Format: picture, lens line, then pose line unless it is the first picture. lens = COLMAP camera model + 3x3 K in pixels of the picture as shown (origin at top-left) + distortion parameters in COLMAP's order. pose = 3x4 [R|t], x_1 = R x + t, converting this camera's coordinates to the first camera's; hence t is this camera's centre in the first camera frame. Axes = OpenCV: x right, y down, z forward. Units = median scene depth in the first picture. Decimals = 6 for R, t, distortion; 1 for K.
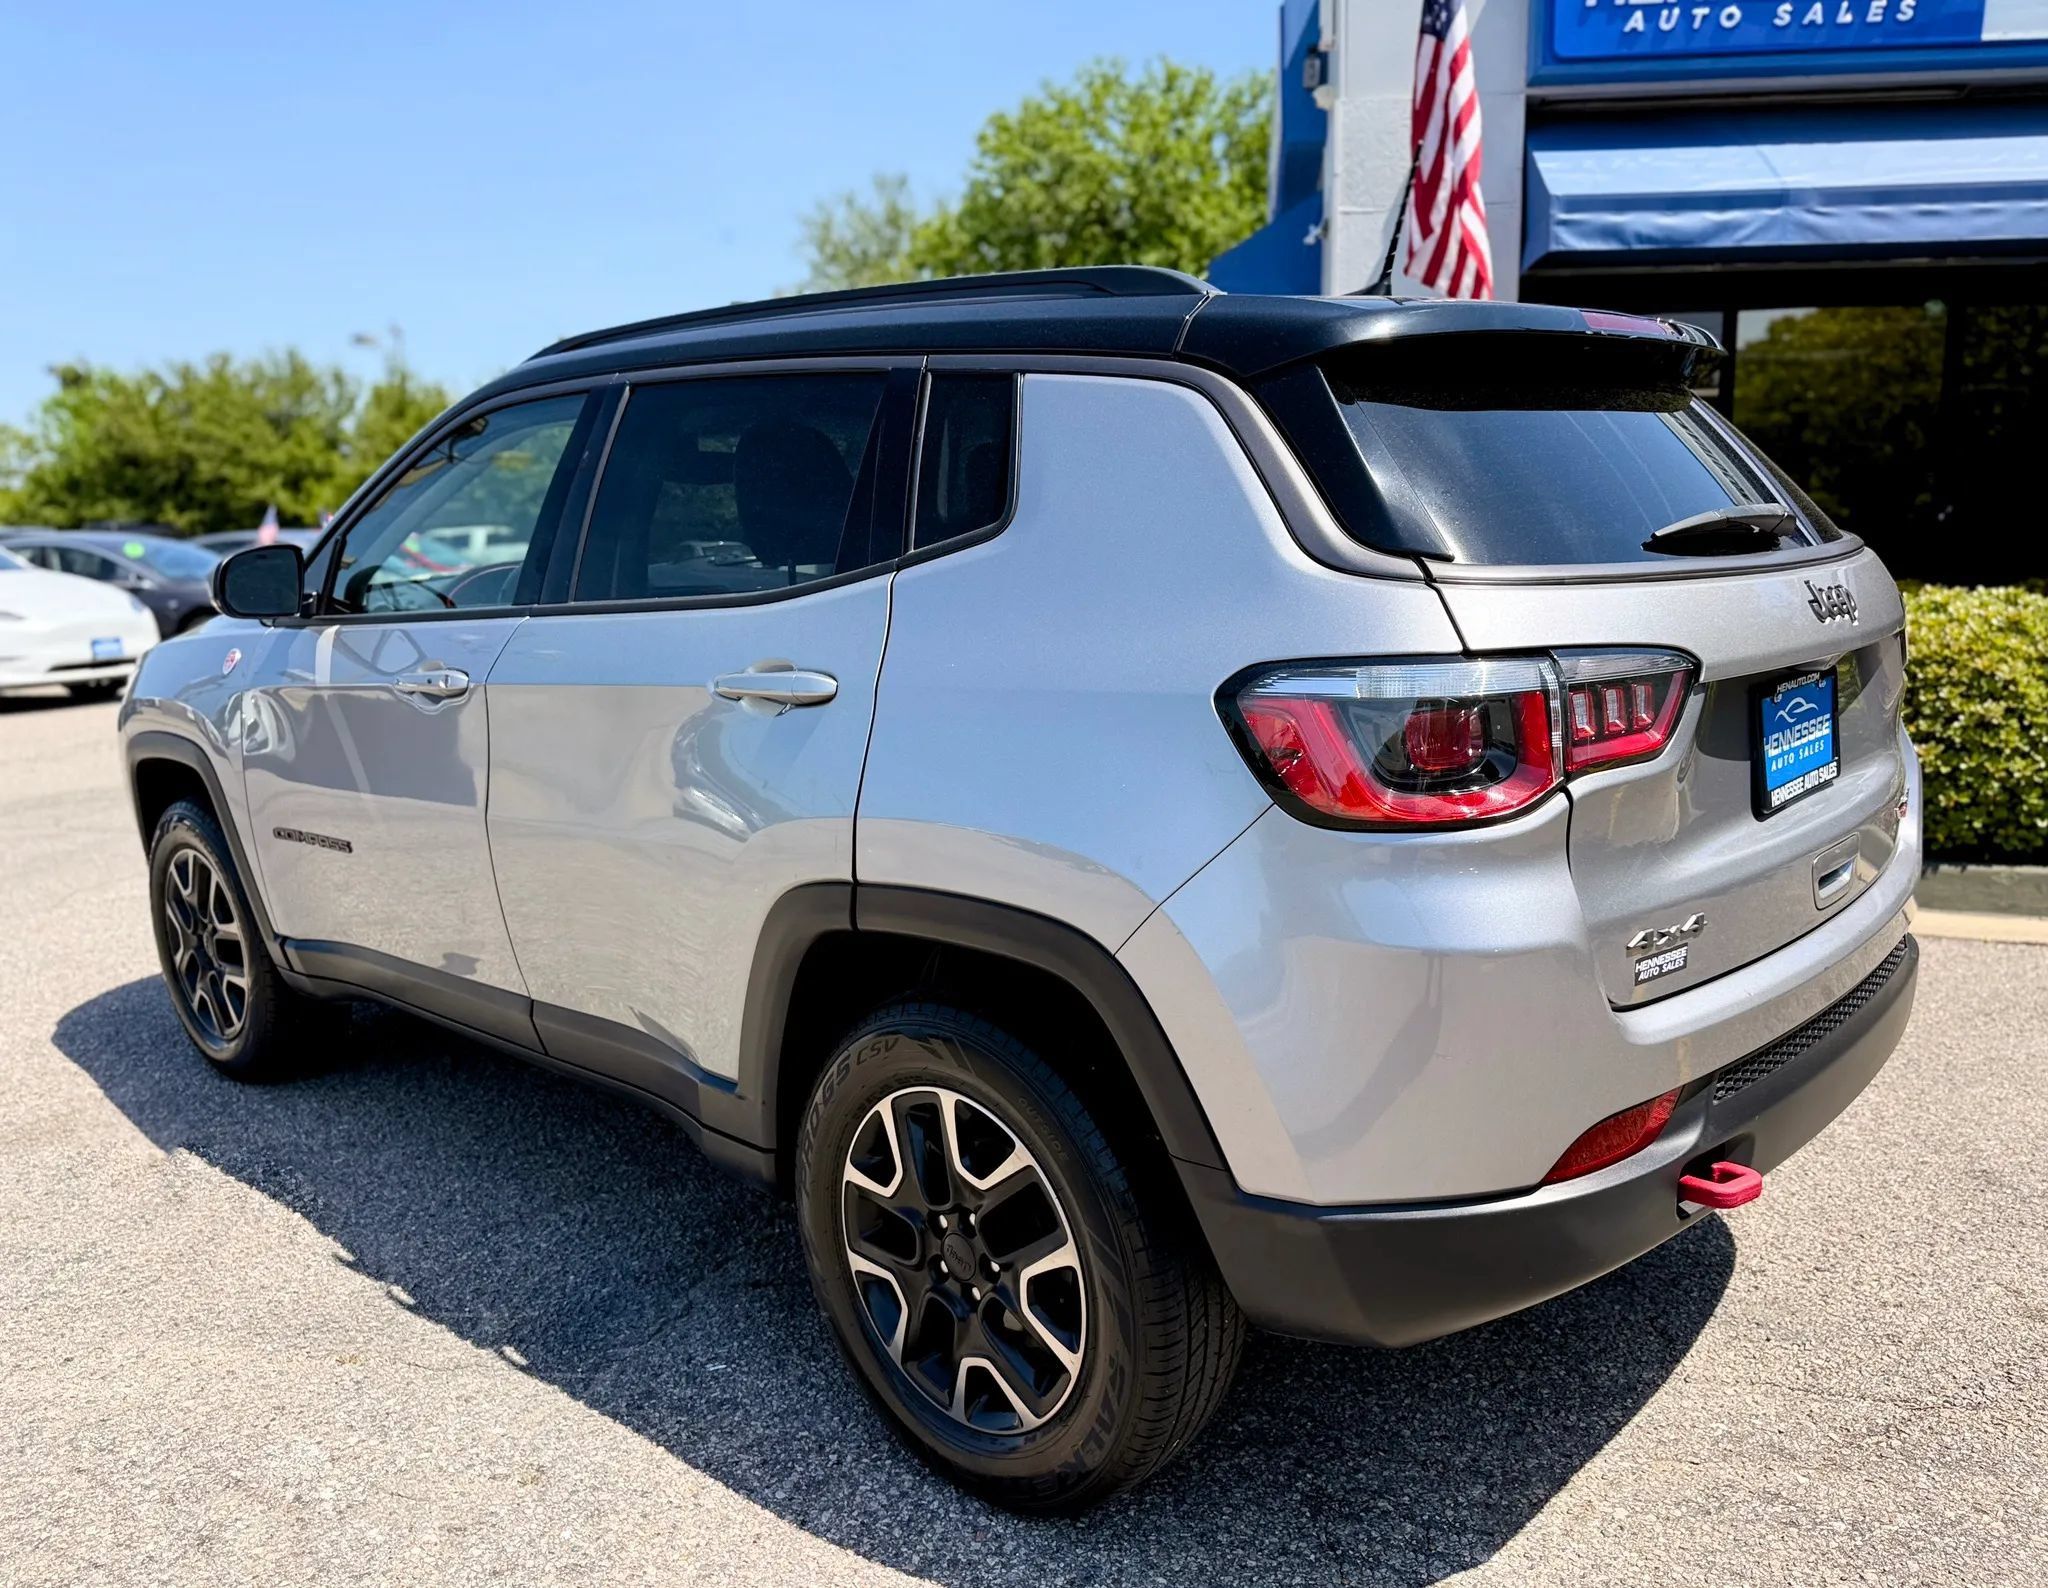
lens RADIAL K [[1556.6, 0, 1095.3], [0, 1556.6, 832.5], [0, 0, 1]] dist [0.002992, -0.007462]
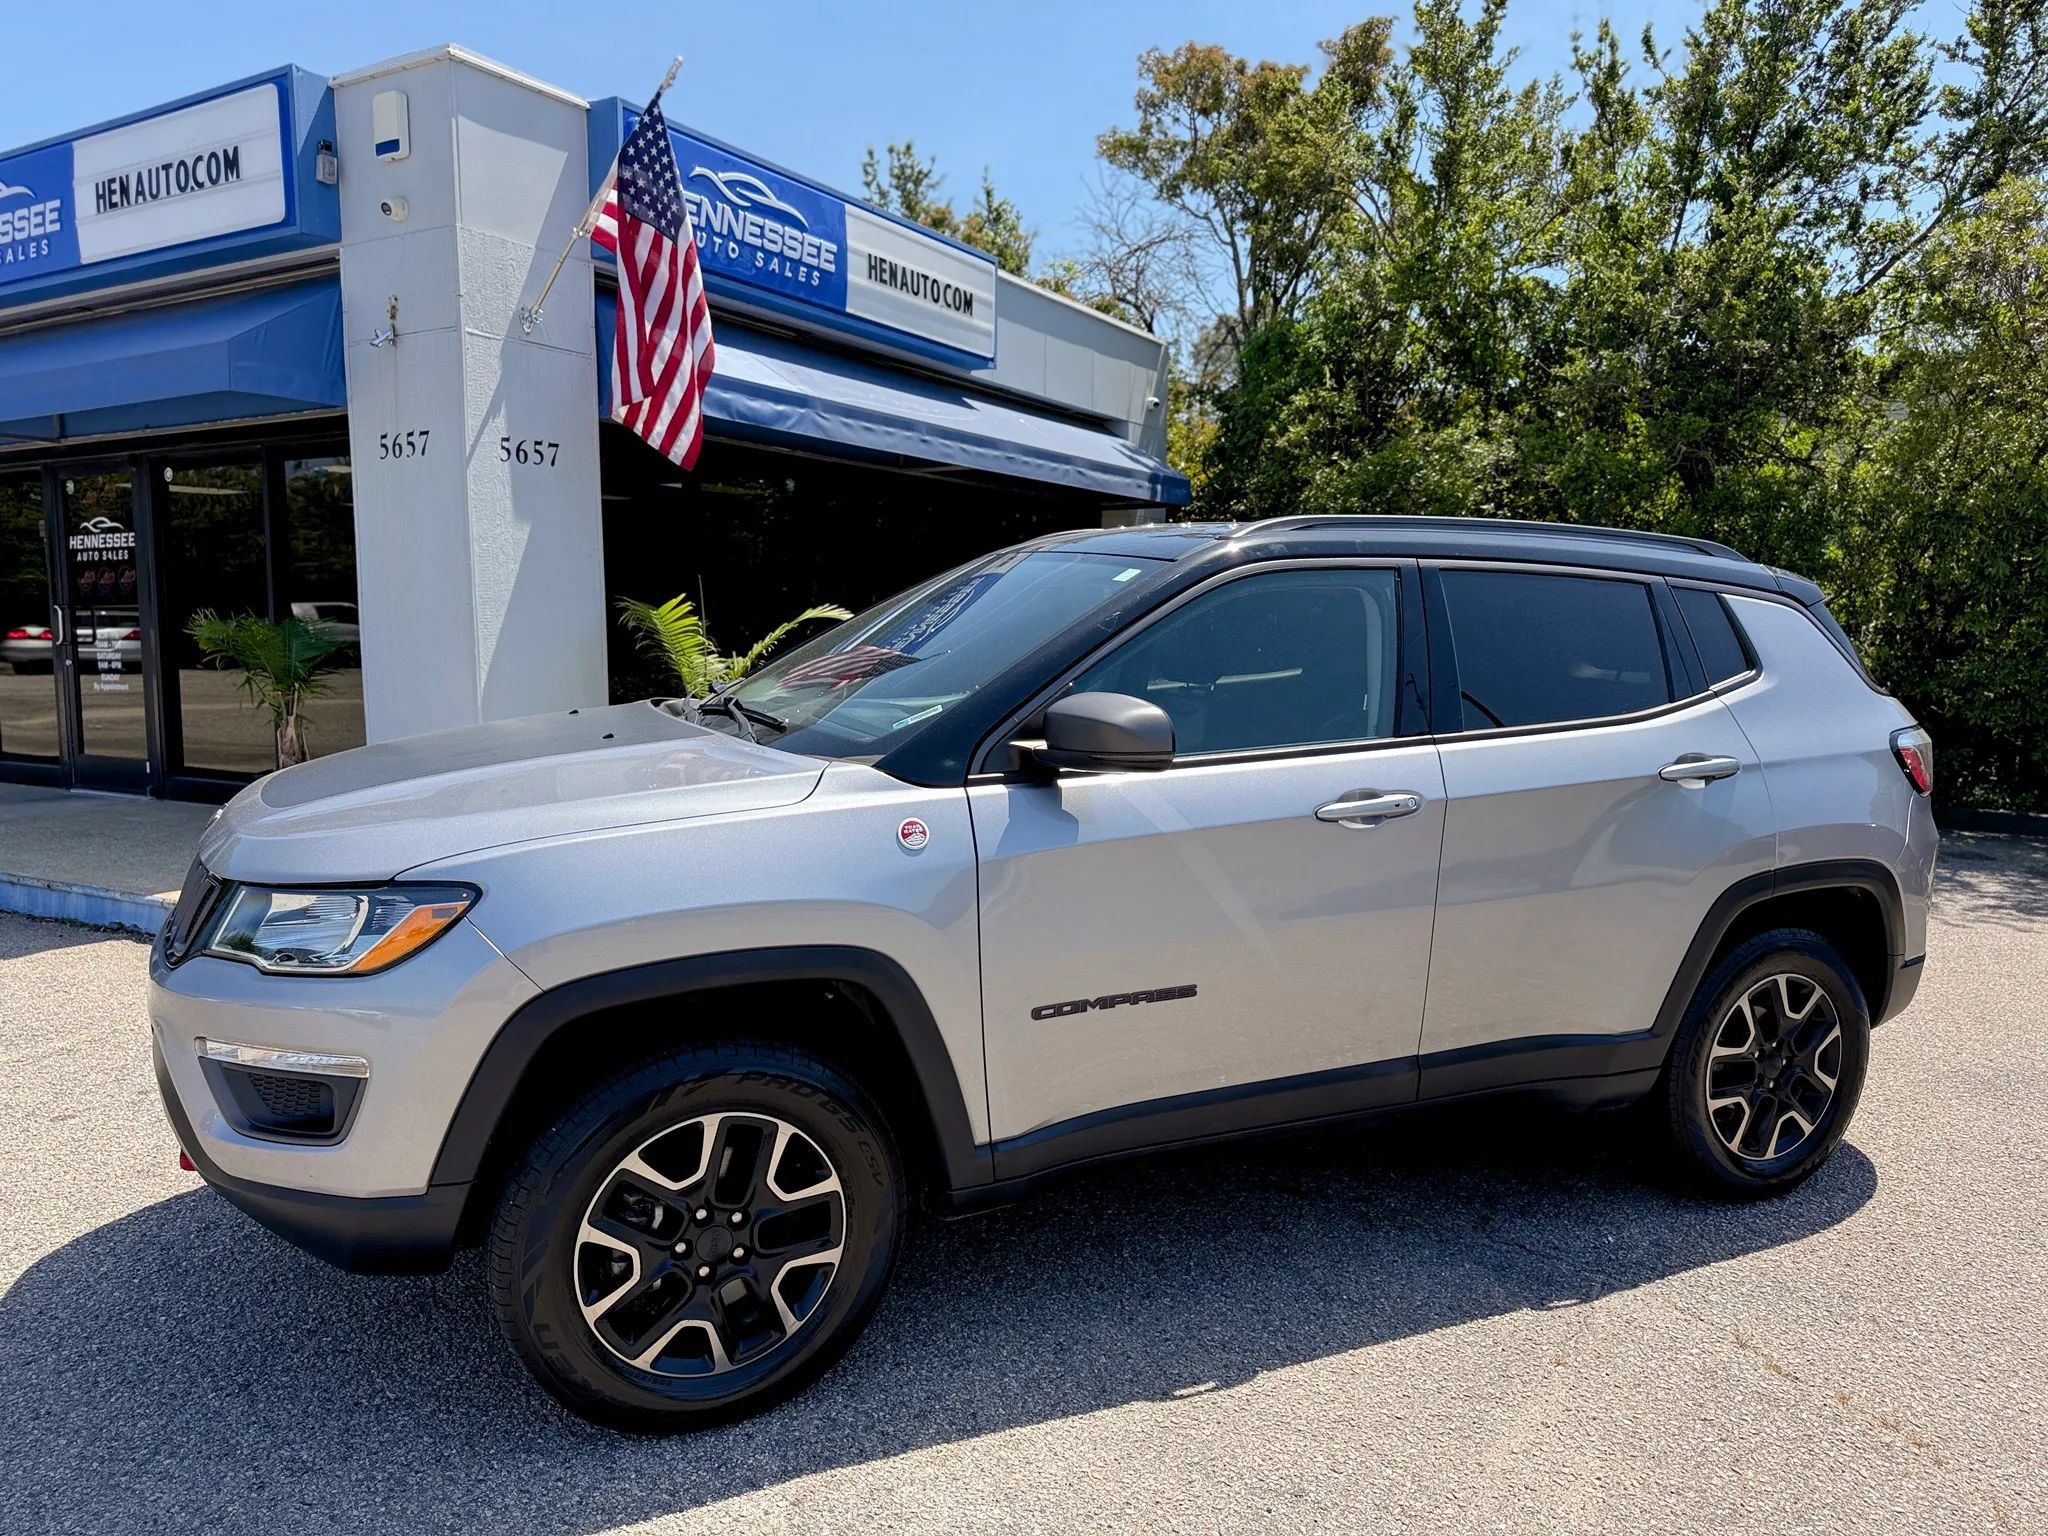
lens RADIAL K [[1470.1, 0, 1043.2], [0, 1470.1, 779.9], [0, 0, 1]] dist [0.013549, -0.001901]
pose [[0.399314, -0.079357, 0.913373, -1.640616], [0.151932, 0.988200, 0.019435, -0.187894], [-0.904138, 0.131010, 0.406659, 0.831702]]
